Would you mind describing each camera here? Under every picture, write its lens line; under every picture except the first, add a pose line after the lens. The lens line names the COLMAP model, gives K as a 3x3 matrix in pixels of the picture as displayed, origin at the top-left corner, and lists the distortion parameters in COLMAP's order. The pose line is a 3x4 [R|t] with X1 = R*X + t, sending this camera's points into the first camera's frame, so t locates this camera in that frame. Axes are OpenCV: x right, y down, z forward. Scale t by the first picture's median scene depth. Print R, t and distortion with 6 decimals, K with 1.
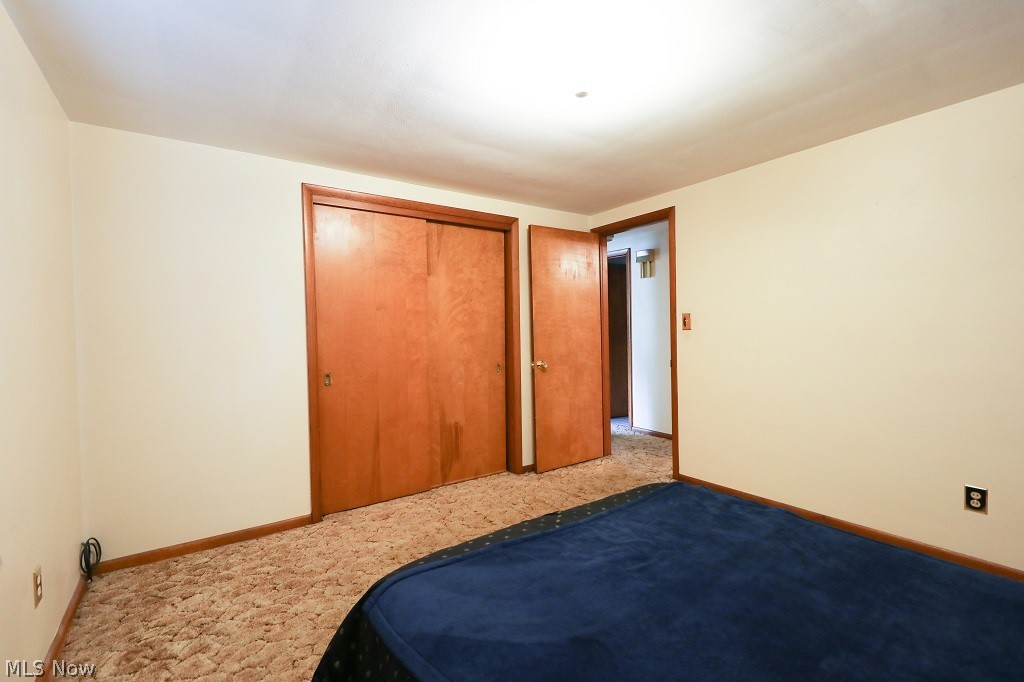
lens RADIAL K [[465.0, 0, 512.5], [0, 465.0, 340.3], [0, 0, 1]] dist [0.012000, -0.000405]
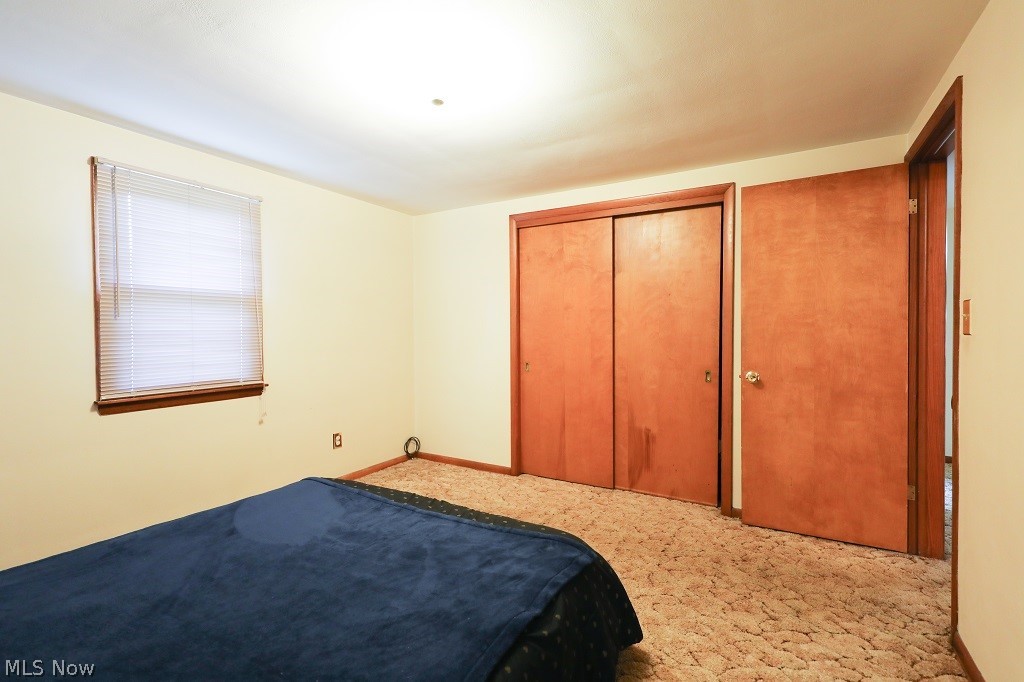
lens RADIAL K [[465.0, 0, 515.3], [0, 465.0, 341.4], [0, 0, 1]] dist [0.012000, -0.000405]
pose [[0.406822, 0.038601, -0.912692, 0.613135], [-0.024313, 0.999210, 0.031422, -0.019029], [0.913184, 0.009407, 0.407439, 0.388380]]
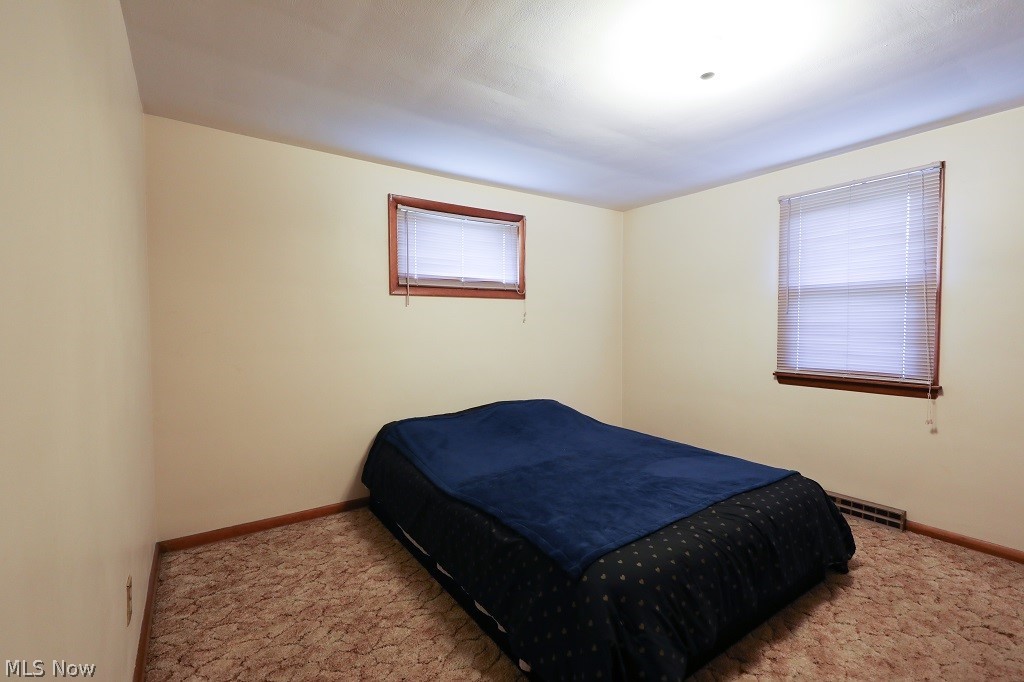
lens RADIAL K [[465.0, 0, 512.1], [0, 465.0, 336.3], [0, 0, 1]] dist [0.012000, -0.000405]
pose [[-0.999820, 0.017803, -0.006618, 0.306820], [0.017431, 0.998462, 0.052622, -0.028078], [0.007545, 0.052497, -0.998593, 1.016392]]
